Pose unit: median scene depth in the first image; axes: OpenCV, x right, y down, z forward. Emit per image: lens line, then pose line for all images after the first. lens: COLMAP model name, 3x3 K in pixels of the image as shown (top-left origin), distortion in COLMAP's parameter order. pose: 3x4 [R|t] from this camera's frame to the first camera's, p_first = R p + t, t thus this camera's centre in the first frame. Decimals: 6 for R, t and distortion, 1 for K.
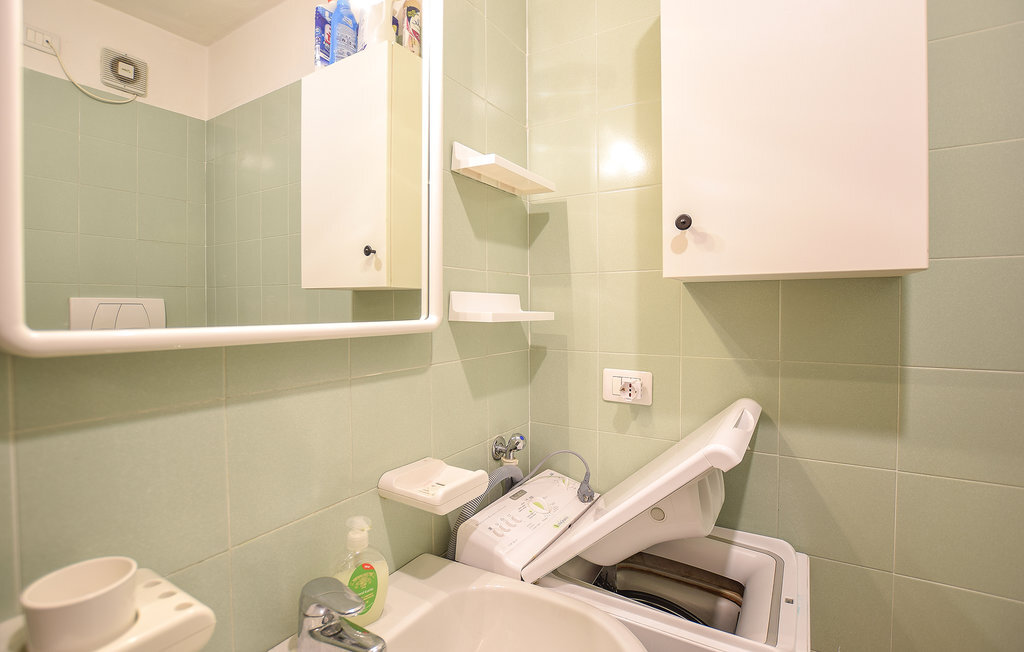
lens RADIAL K [[470.1, 0, 509.7], [0, 470.1, 312.0], [0, 0, 1]] dist [-0.026971, 0.000281]
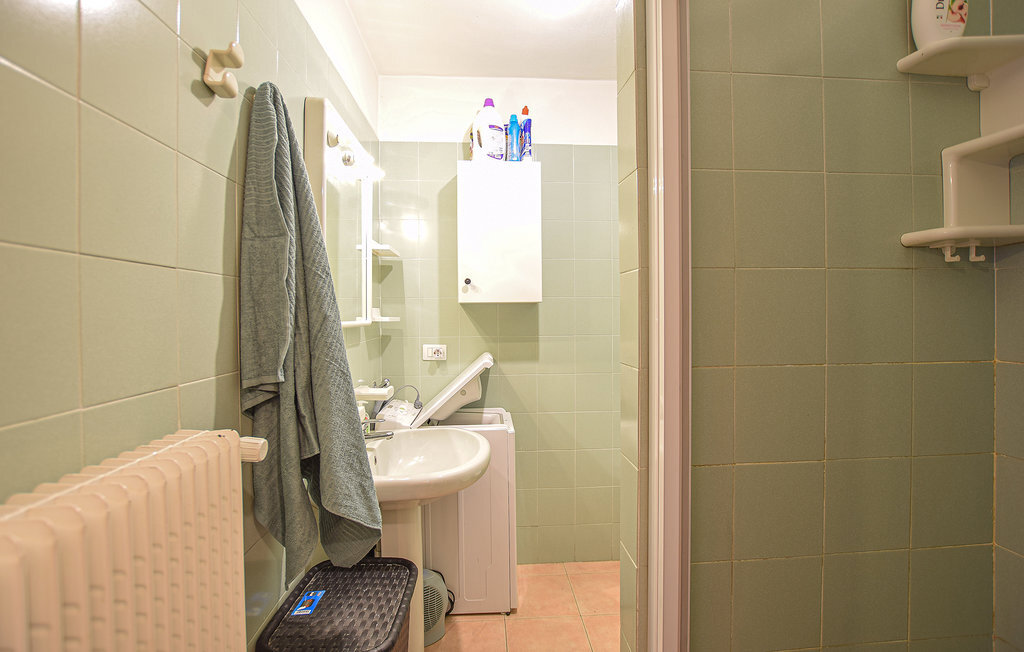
lens RADIAL K [[470.1, 0, 509.7], [0, 470.1, 312.0], [0, 0, 1]] dist [-0.026971, 0.000281]
pose [[0.820936, -0.001101, 0.571018, -0.701307], [0.011400, 0.999830, -0.014461, 0.012399], [-0.570906, 0.018381, 0.820810, -0.956816]]
